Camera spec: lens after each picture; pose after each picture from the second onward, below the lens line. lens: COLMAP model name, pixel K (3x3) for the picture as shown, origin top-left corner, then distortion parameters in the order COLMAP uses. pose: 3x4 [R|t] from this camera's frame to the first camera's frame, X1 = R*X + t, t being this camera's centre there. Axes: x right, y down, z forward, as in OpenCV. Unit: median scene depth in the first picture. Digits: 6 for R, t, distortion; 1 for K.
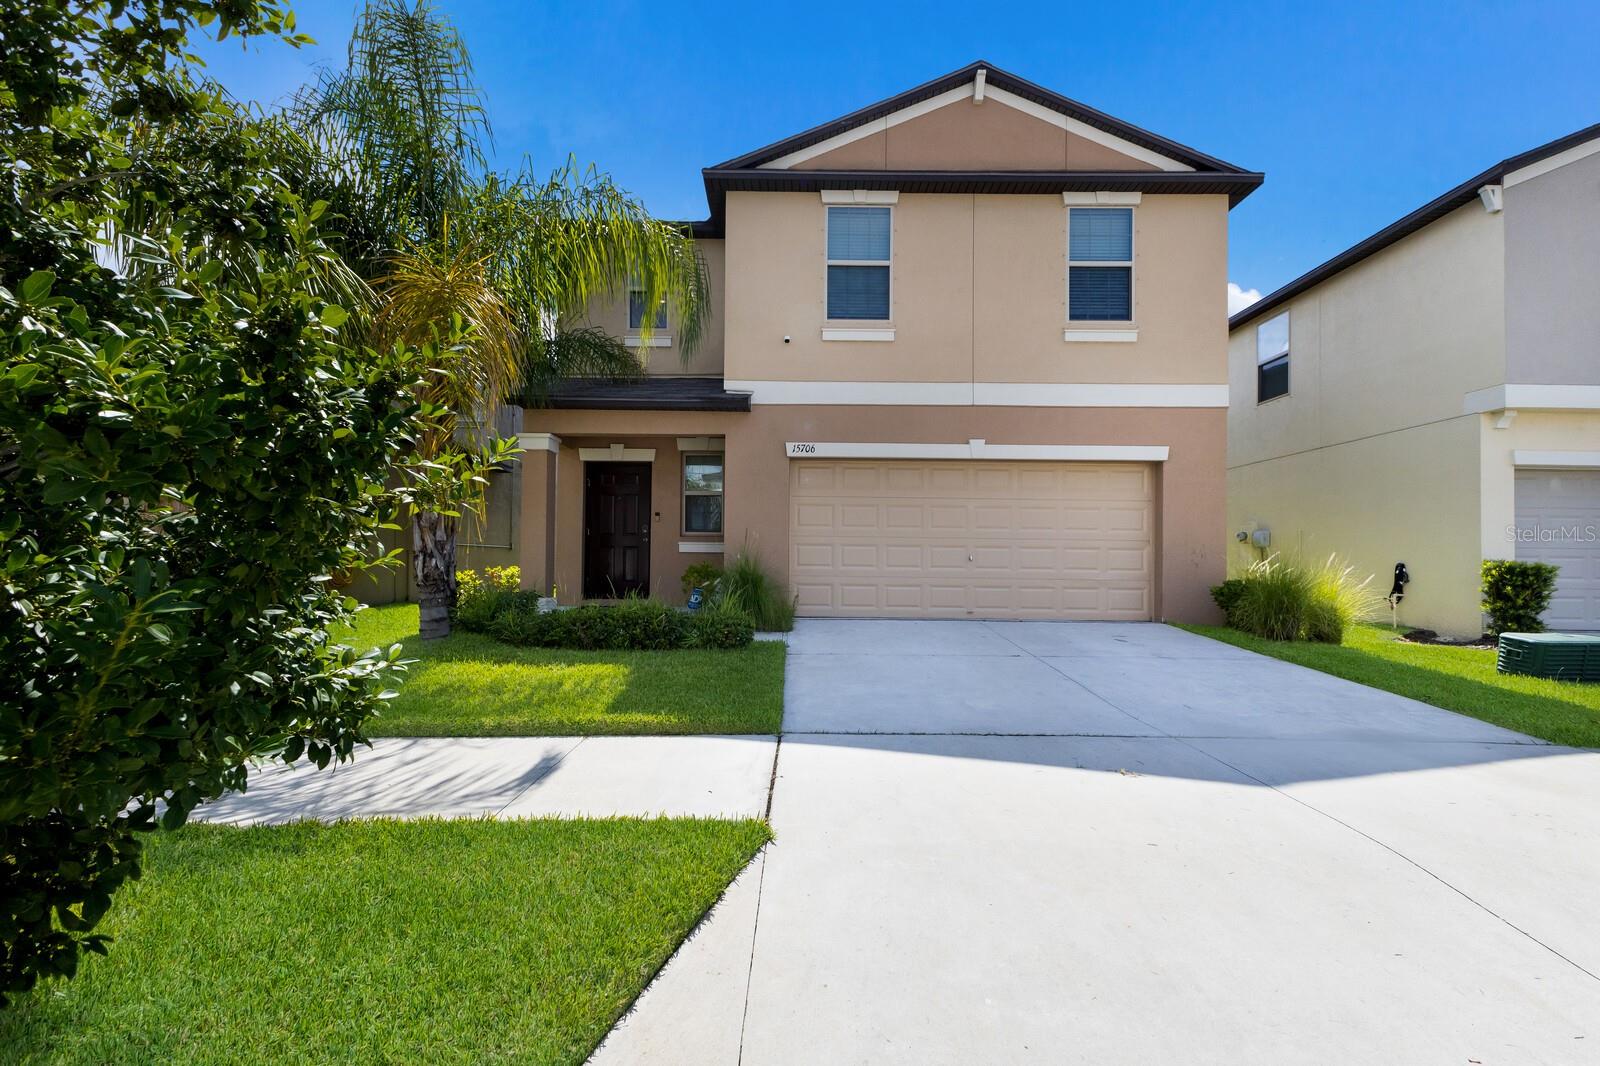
lens RADIAL K [[693.6, 0, 800.7], [0, 693.6, 537.7], [0, 0, 1]] dist [0.017477, -0.000831]
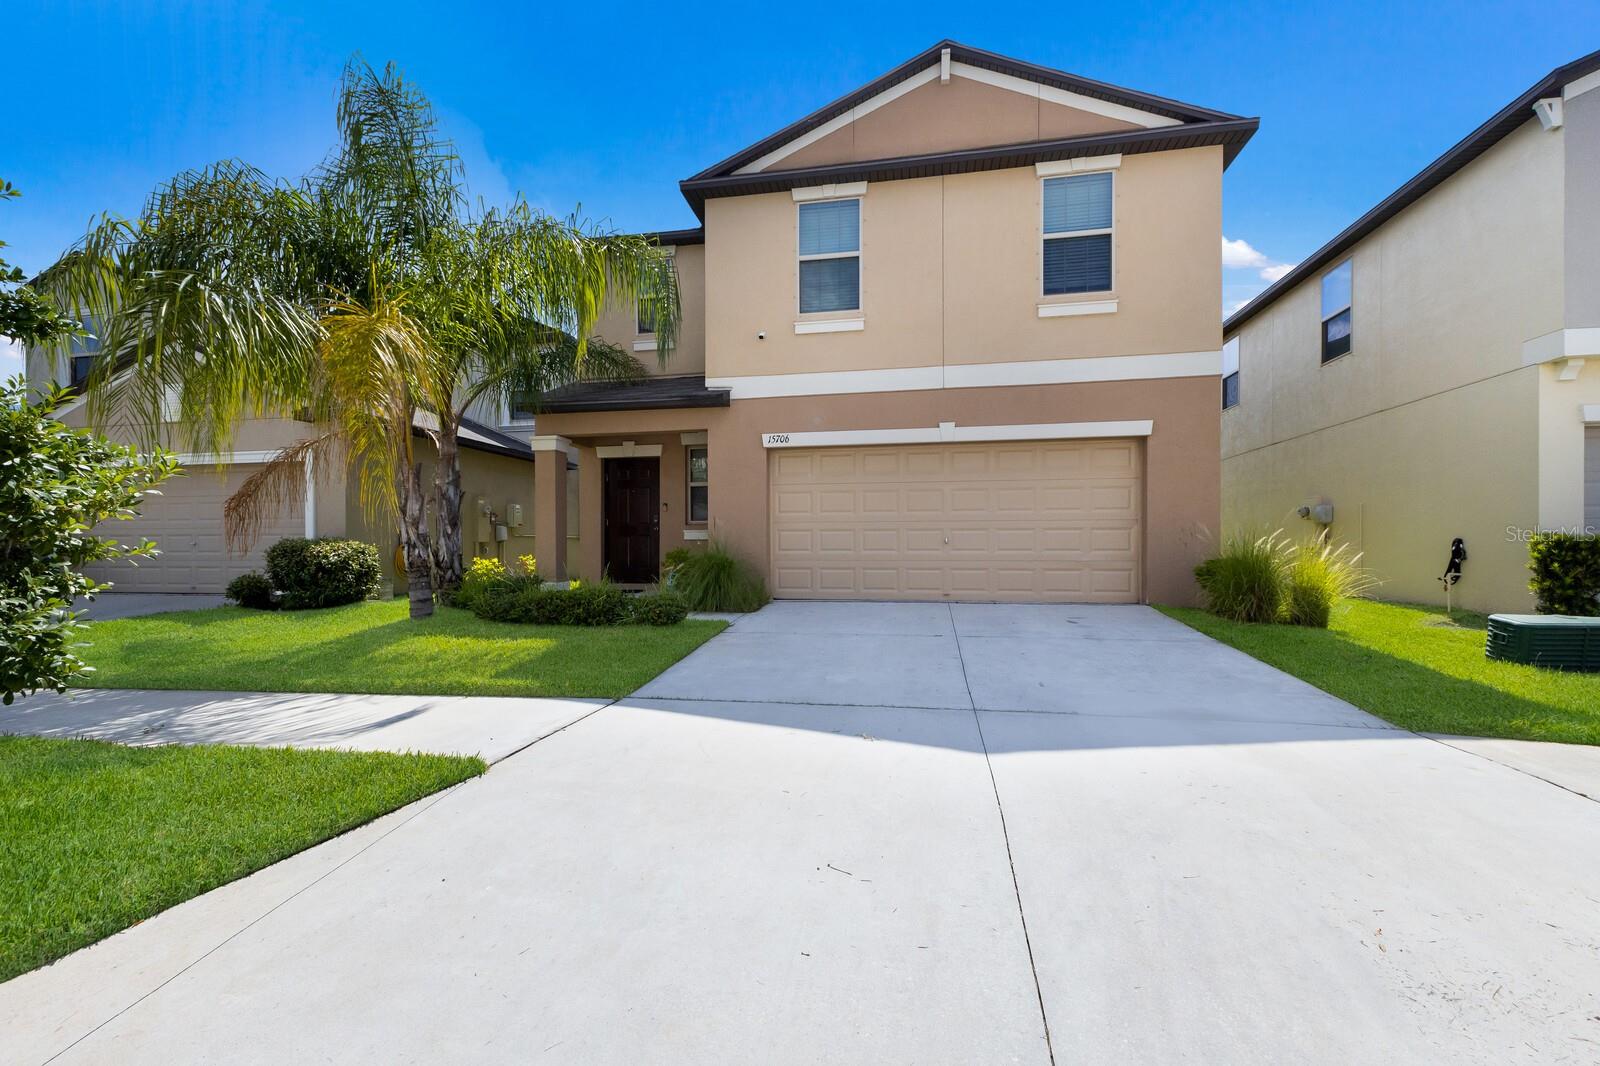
lens RADIAL K [[693.6, 0, 800.3], [0, 693.6, 537.6], [0, 0, 1]] dist [0.017477, -0.000831]
pose [[0.982926, -0.017232, -0.183193, 0.223882], [0.020945, 0.999612, 0.018352, 0.001999], [0.182805, -0.021875, 0.982906, -0.029033]]
